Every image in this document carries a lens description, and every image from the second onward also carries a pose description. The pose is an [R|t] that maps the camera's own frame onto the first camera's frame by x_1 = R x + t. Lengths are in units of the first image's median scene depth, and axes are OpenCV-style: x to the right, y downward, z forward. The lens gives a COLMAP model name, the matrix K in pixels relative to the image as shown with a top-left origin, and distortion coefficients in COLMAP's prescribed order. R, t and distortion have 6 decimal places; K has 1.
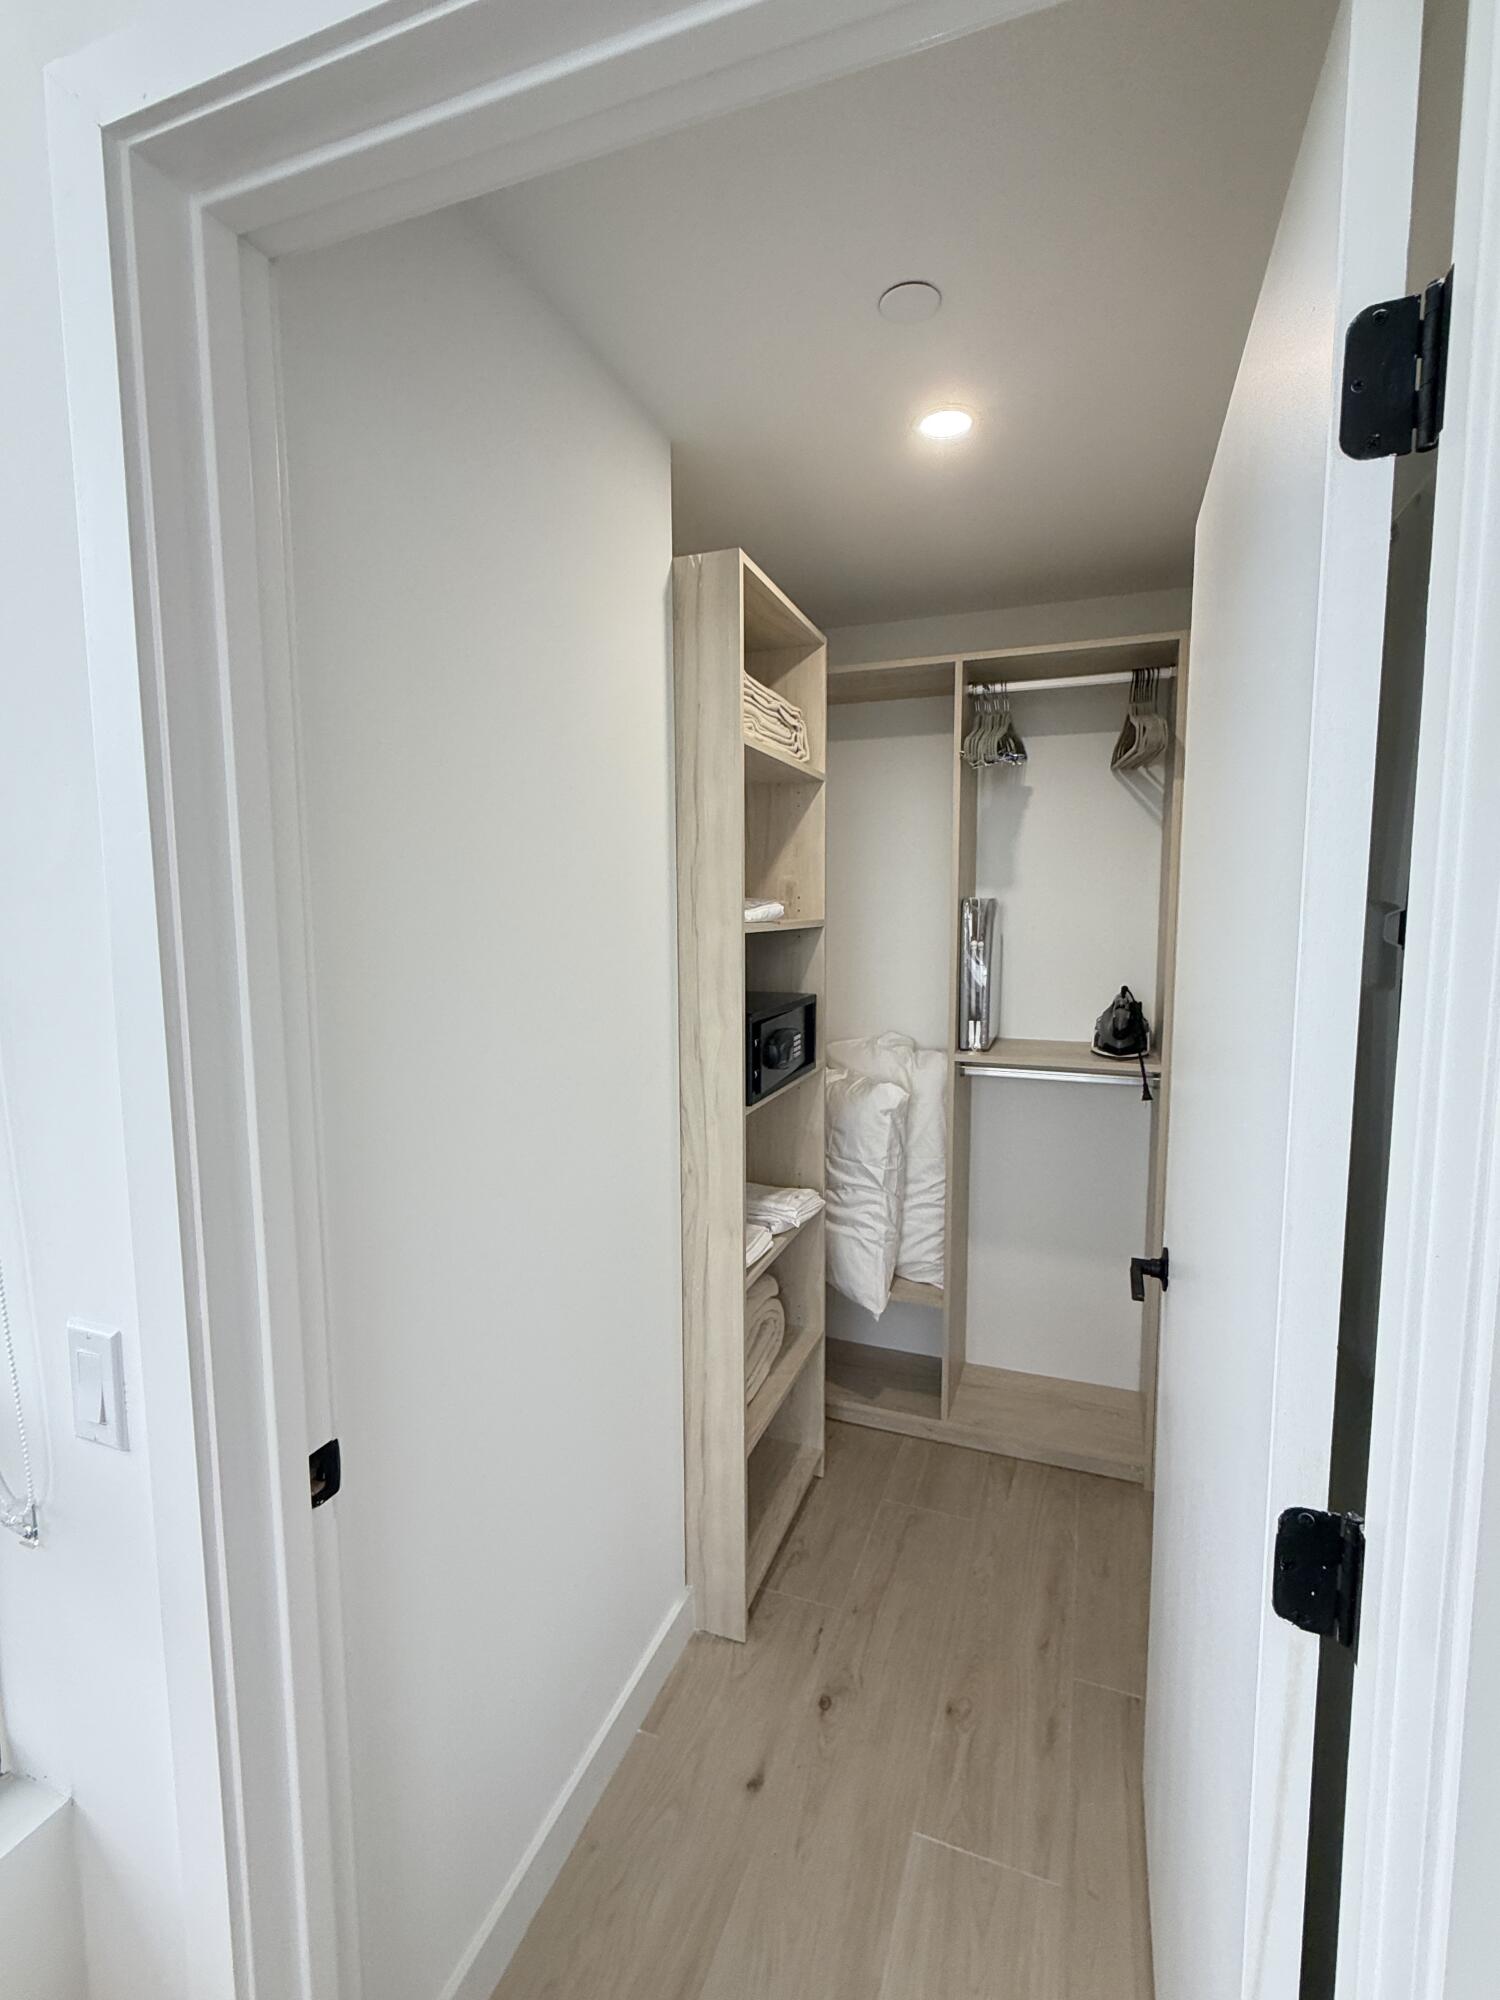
lens RADIAL K [[888.4, 0, 751.0], [0, 888.4, 996.6], [0, 0, 1]] dist [0.001382, 0.000362]
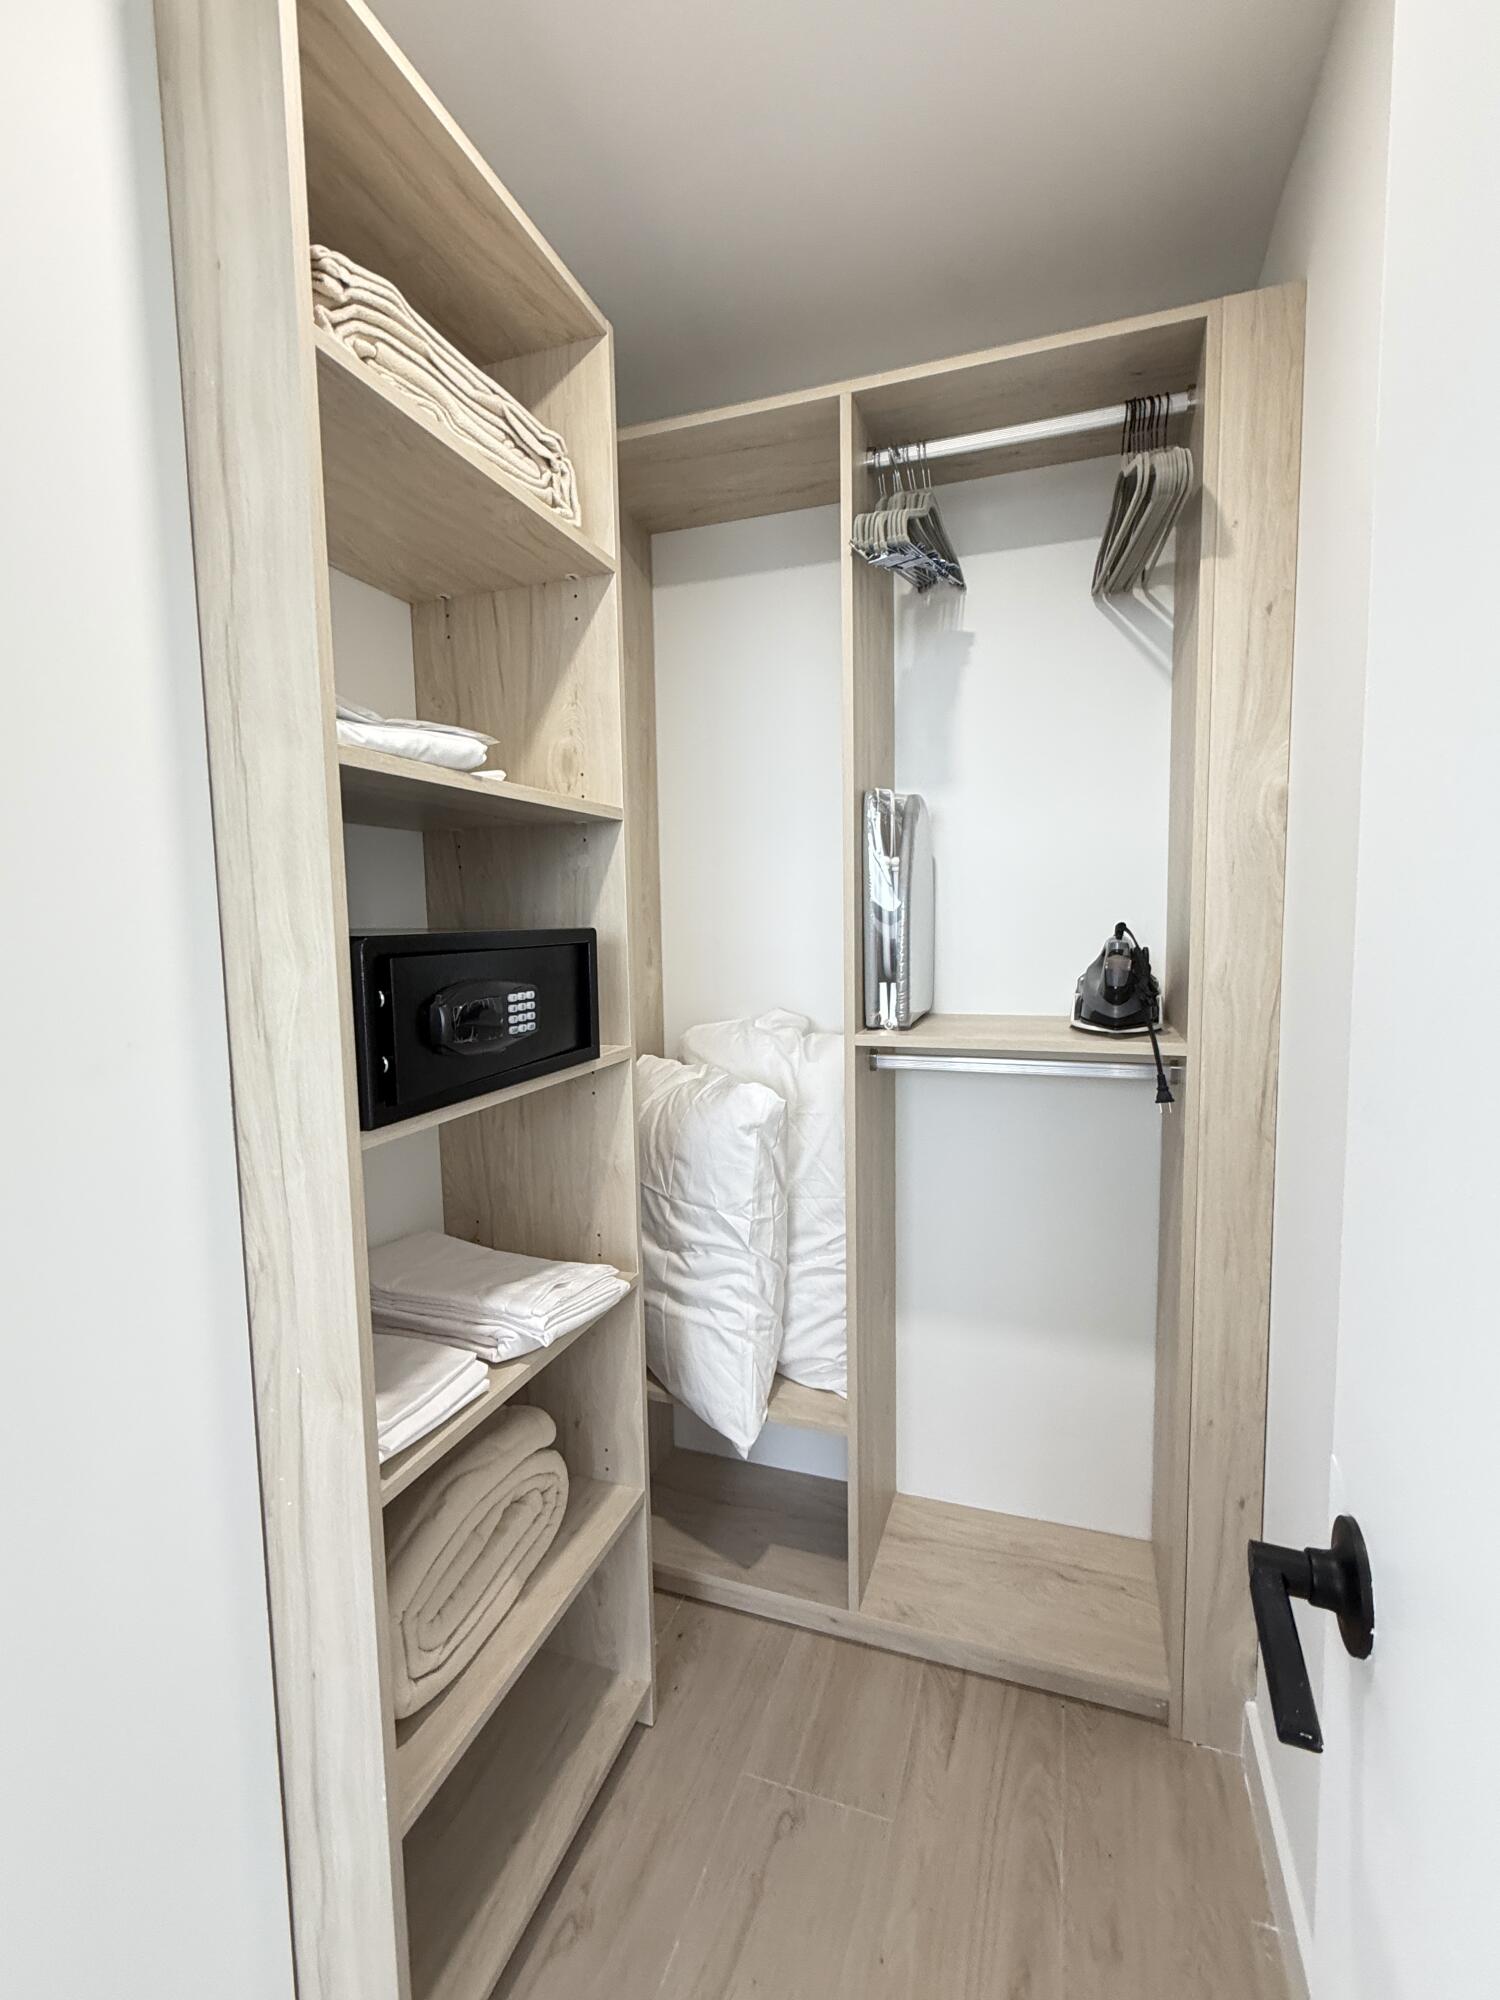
lens RADIAL K [[888.4, 0, 751.2], [0, 888.4, 998.5], [0, 0, 1]] dist [0.001382, 0.000362]
pose [[0.999570, -0.016337, 0.024346, 0.143305], [0.016554, 0.999825, -0.008727, 0.044261], [-0.024199, 0.009126, 0.999665, 0.380168]]
